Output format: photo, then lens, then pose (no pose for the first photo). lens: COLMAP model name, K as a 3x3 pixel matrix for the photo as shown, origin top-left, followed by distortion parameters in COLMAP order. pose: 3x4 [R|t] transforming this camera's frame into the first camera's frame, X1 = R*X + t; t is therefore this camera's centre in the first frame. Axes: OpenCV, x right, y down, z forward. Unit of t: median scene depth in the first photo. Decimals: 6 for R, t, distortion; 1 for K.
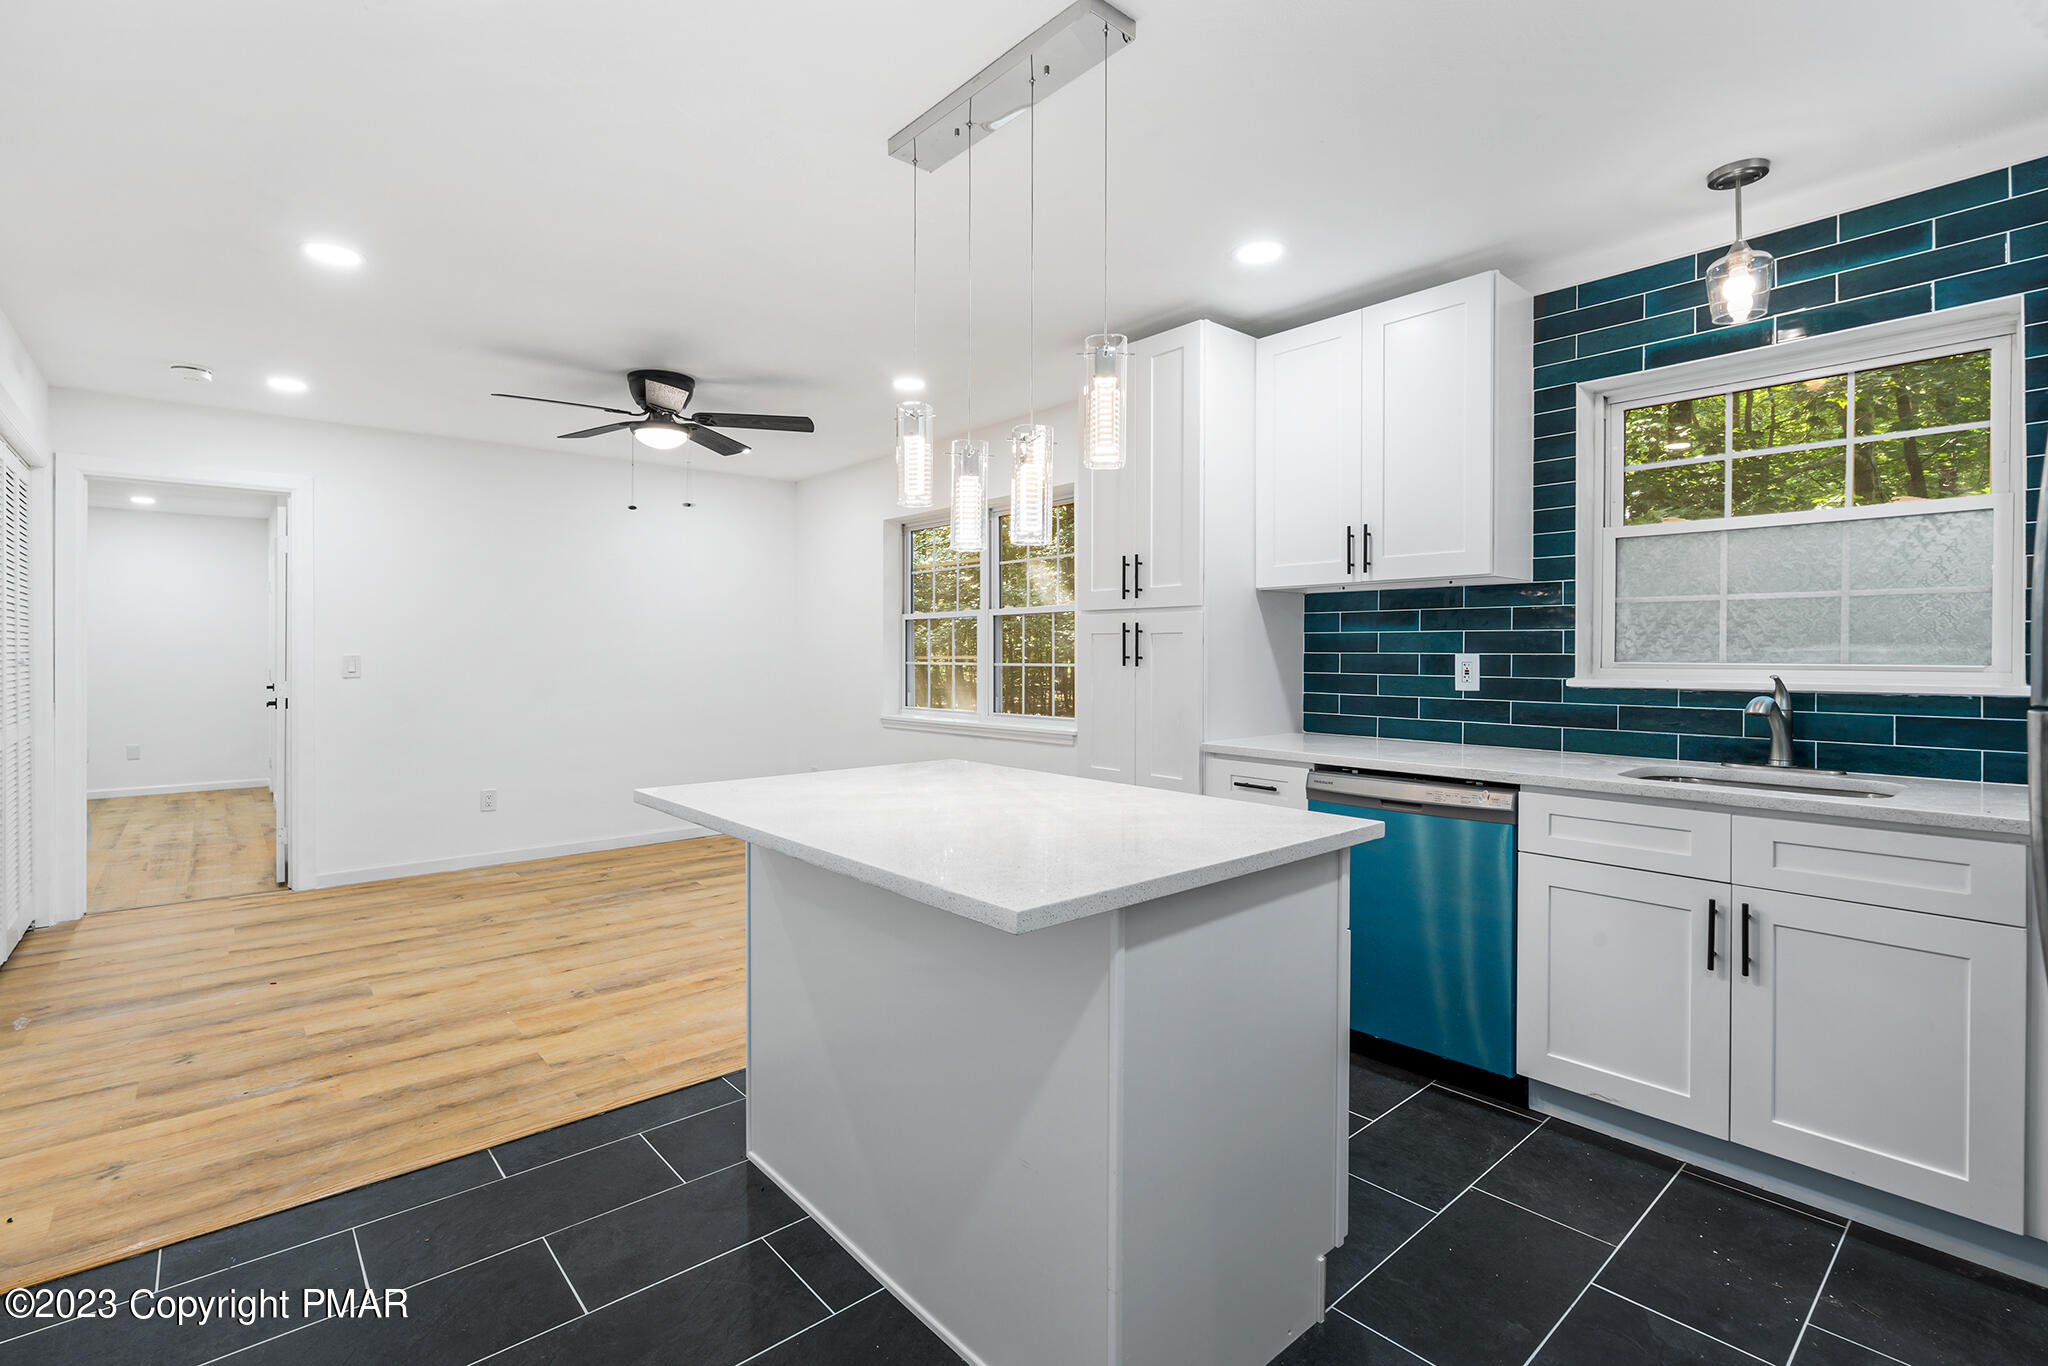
lens RADIAL K [[931.9, 0, 1022.1], [0, 931.9, 675.4], [0, 0, 1]] dist [-0.003890, 0.002005]
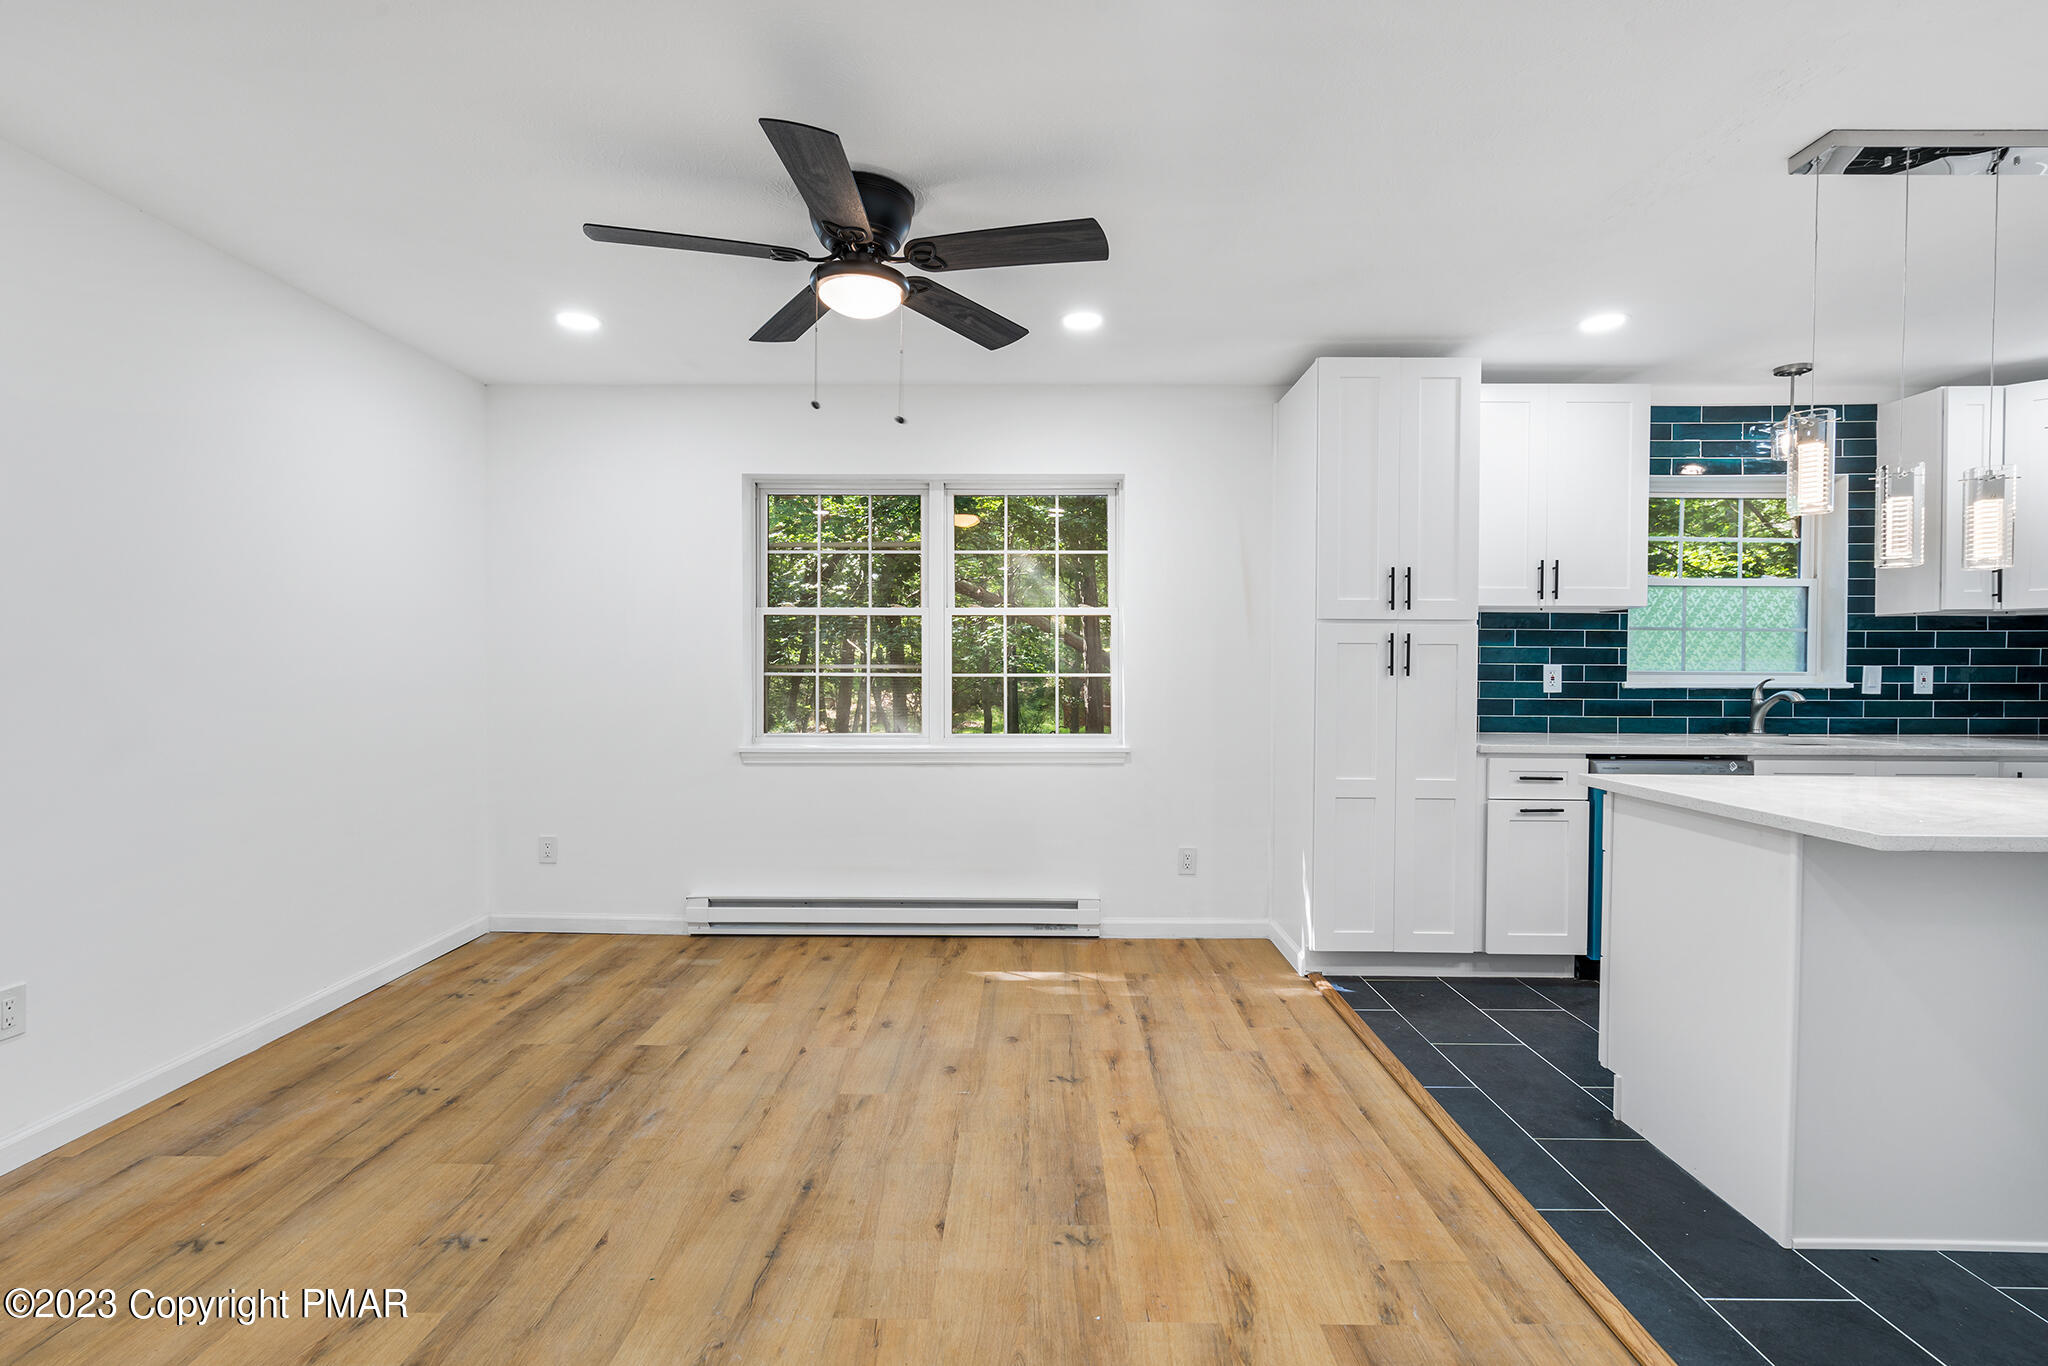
lens RADIAL K [[931.9, 0, 1022.1], [0, 931.9, 675.4], [0, 0, 1]] dist [-0.003890, 0.002005]
pose [[0.672501, -0.007160, 0.740061, -1.010039], [0.013466, 0.999906, -0.002563, -0.014618], [-0.739974, 0.011689, 0.672534, 0.677599]]
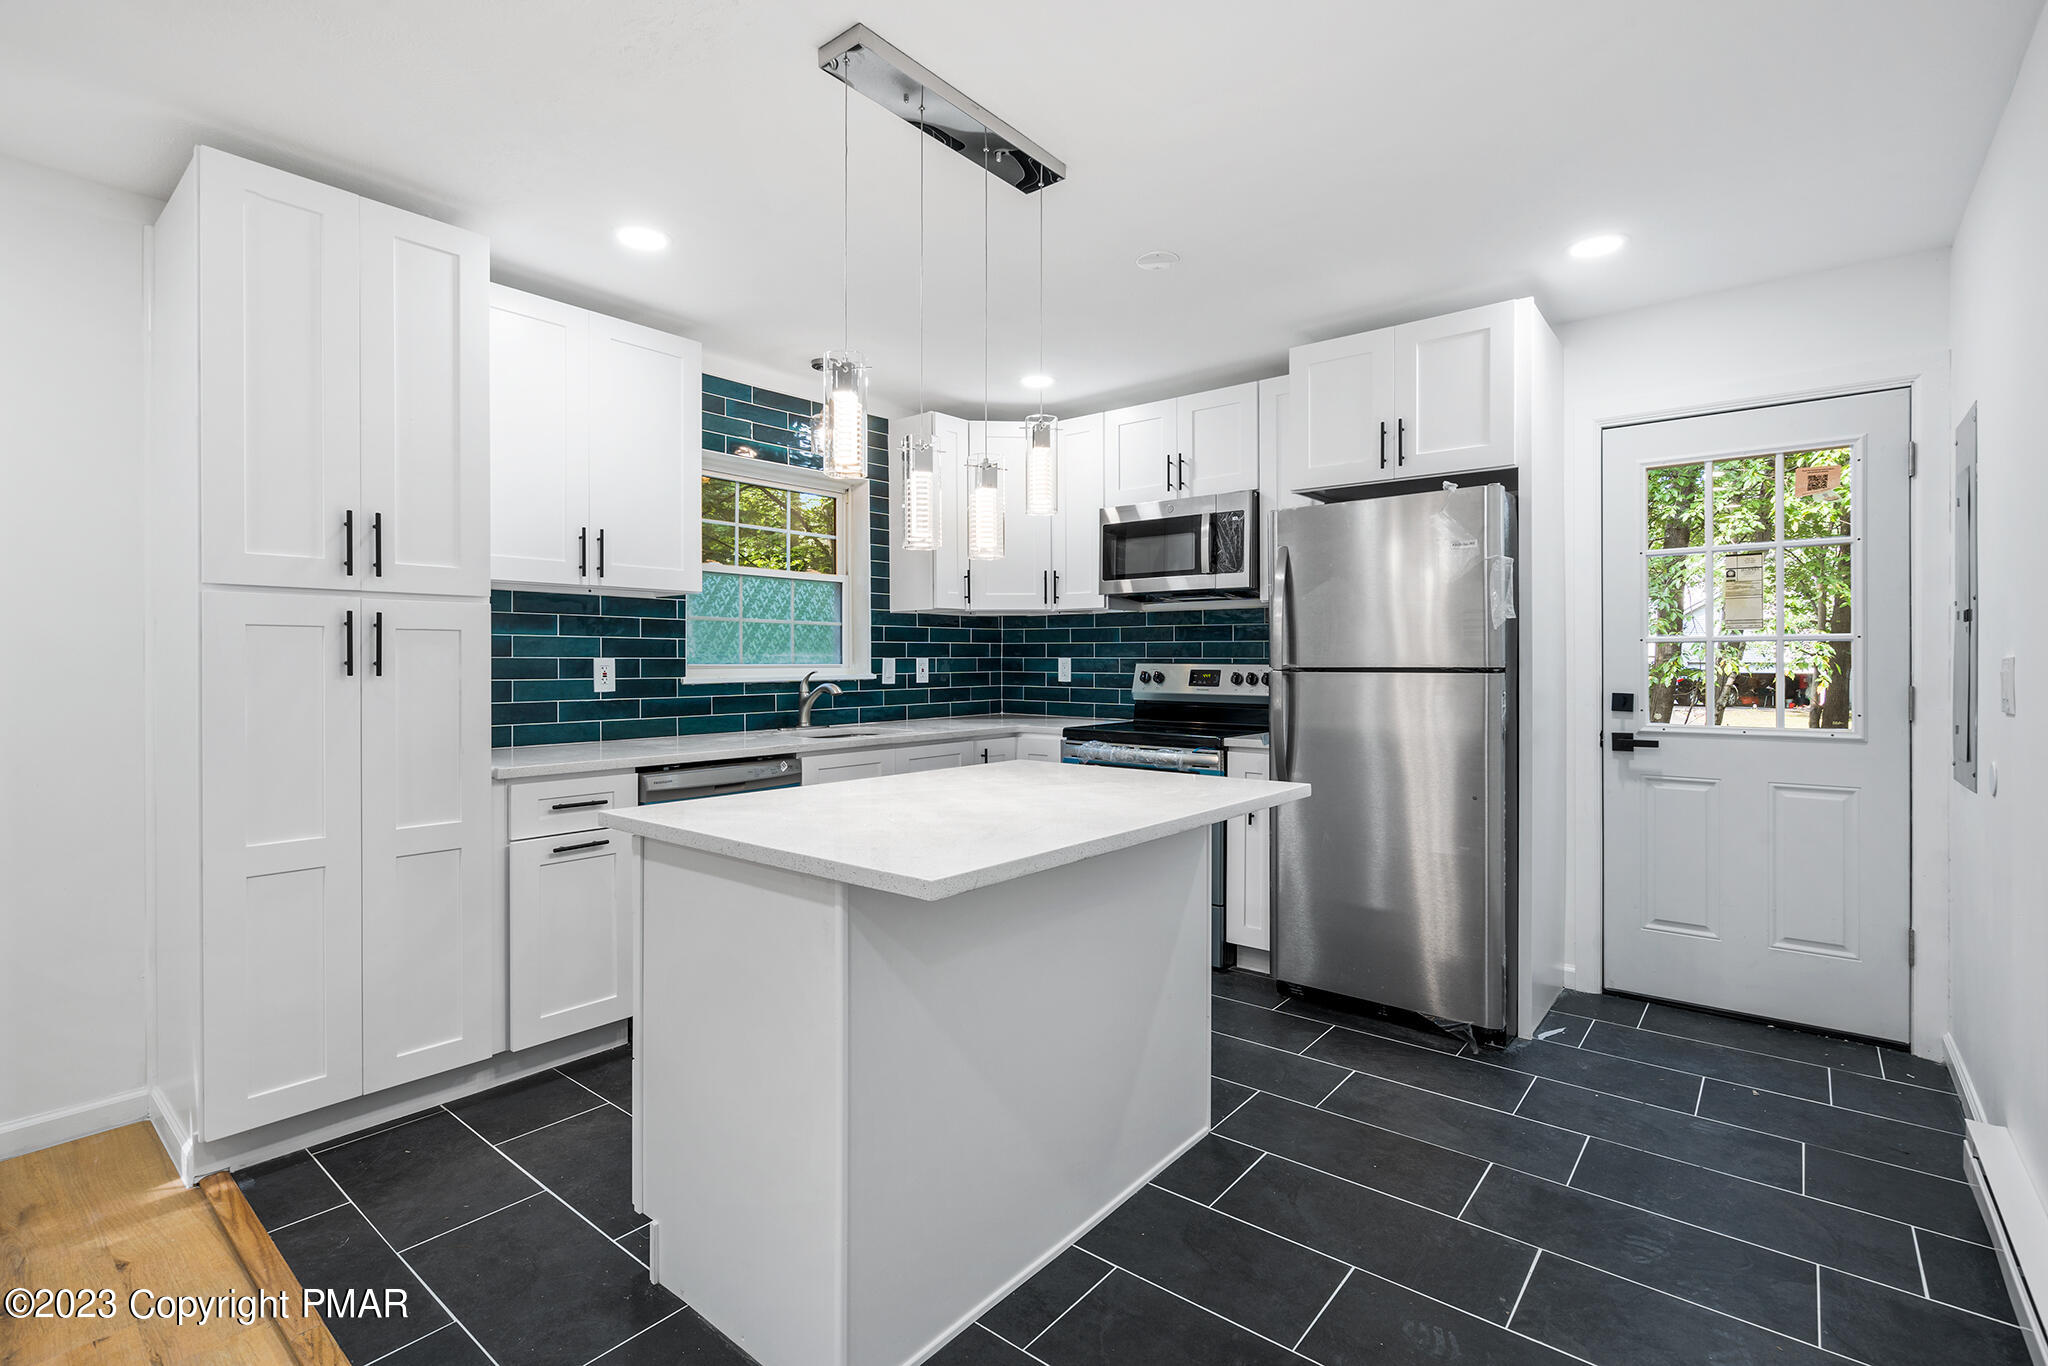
lens RADIAL K [[931.9, 0, 1022.1], [0, 931.9, 675.4], [0, 0, 1]] dist [-0.003890, 0.002005]
pose [[-0.156230, -0.017285, 0.987569, -0.686433], [0.024574, 0.999469, 0.021381, -0.014362], [-0.987415, 0.027609, -0.155722, 0.693917]]
